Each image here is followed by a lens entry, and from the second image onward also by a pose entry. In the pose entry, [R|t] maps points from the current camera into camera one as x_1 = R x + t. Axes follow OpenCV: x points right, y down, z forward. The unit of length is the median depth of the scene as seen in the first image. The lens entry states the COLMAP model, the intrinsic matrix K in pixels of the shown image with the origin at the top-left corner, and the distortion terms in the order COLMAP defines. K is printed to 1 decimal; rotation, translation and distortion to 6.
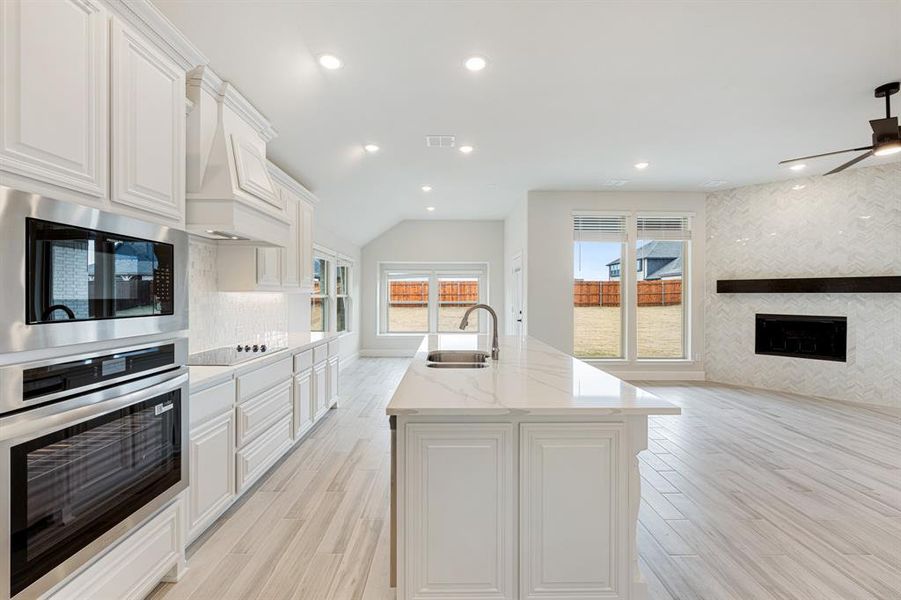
lens RADIAL K [[358.7, 0, 456.0], [0, 358.7, 295.2], [0, 0, 1]] dist [0.000518, -0.000053]
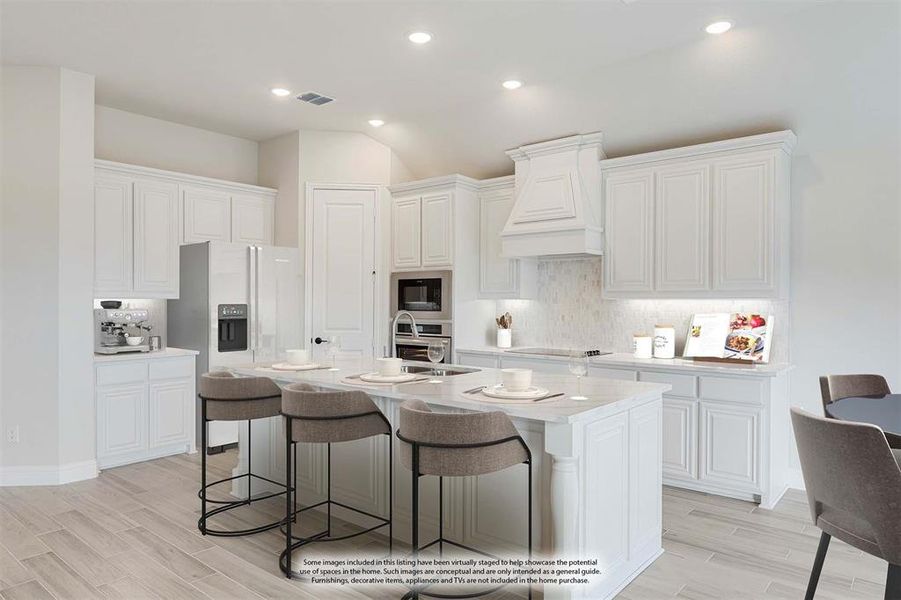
lens RADIAL K [[582.6, 0, 451.0], [0, 582.6, 307.3], [0, 0, 1]] dist [-0.006602, 0.002704]
pose [[-0.665034, 0.002271, -0.746810, 0.643392], [-0.004153, 0.999969, 0.006739, 0.002604], [0.746802, 0.007583, -0.665003, 1.226928]]
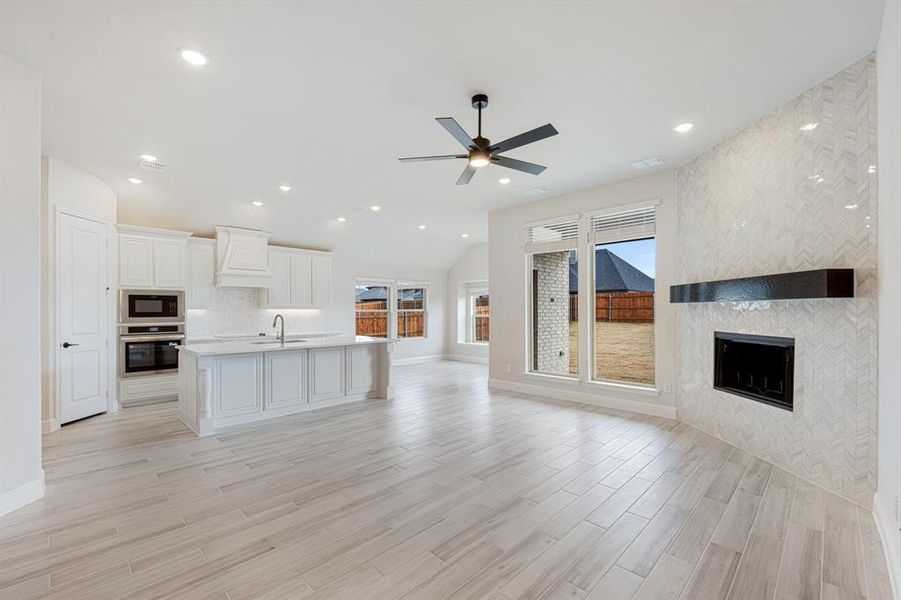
lens RADIAL K [[385.9, 0, 439.0], [0, 385.9, 310.3], [0, 0, 1]] dist [-0.004271, -0.000298]
pose [[0.686133, -0.008455, -0.727427, 1.271775], [0.008981, 0.999955, -0.003151, 0.009627], [0.727421, -0.004371, 0.686177, 0.117067]]
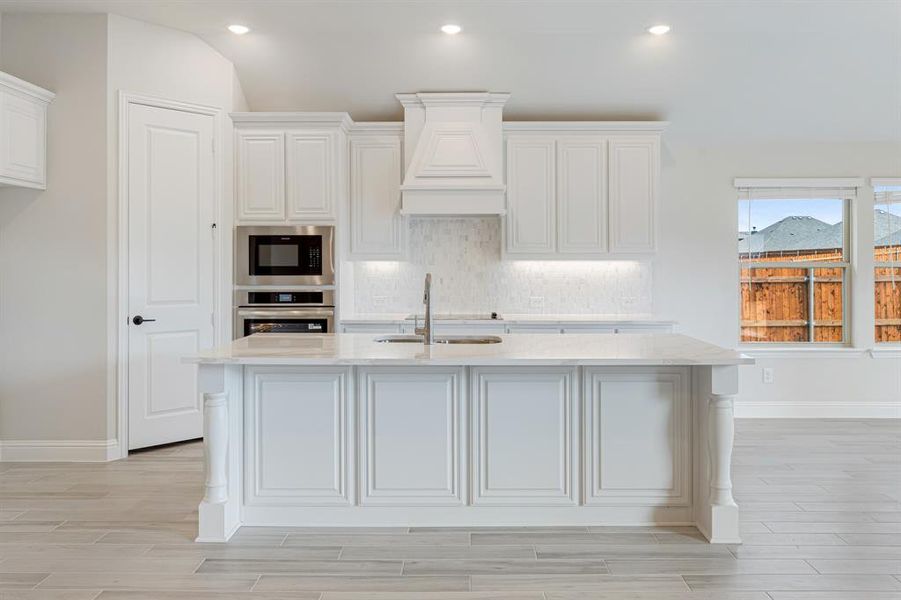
lens RADIAL K [[699.2, 0, 456.4], [0, 699.2, 265.3], [0, 0, 1]] dist [-0.003608, 0.007602]
pose [[-0.032073, -0.003301, -0.999480, 0.954309], [0.002523, 0.999991, -0.003384, 0.006490], [0.999482, -0.002630, -0.032064, 0.649395]]
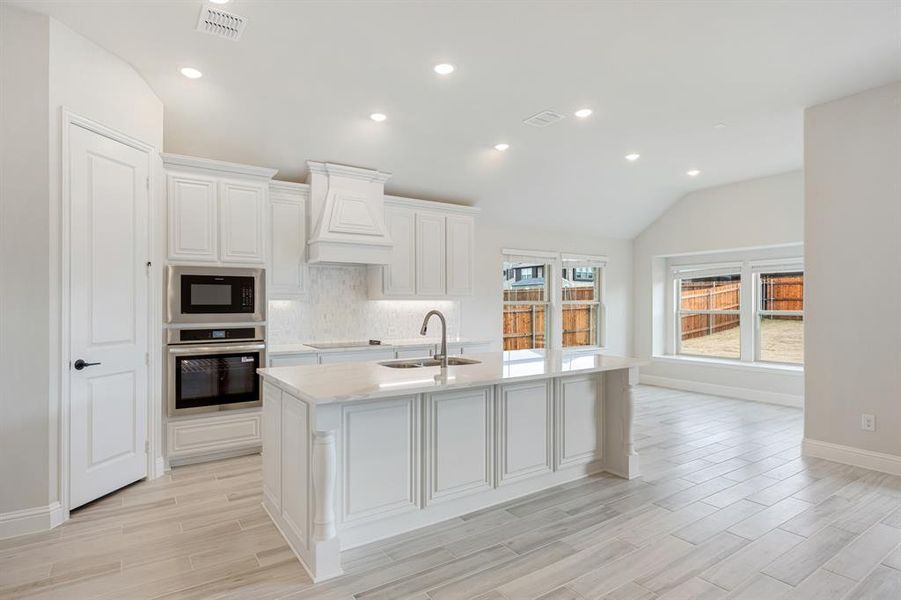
lens RADIAL K [[477.7, 0, 425.2], [0, 477.7, 301.4], [0, 0, 1]] dist [0.002581, -0.000915]
pose [[0.516826, -0.006954, -0.856062, 0.702542], [0.004870, 0.999975, -0.005183, 0.003512], [0.856077, -0.001490, 0.516847, 0.167711]]
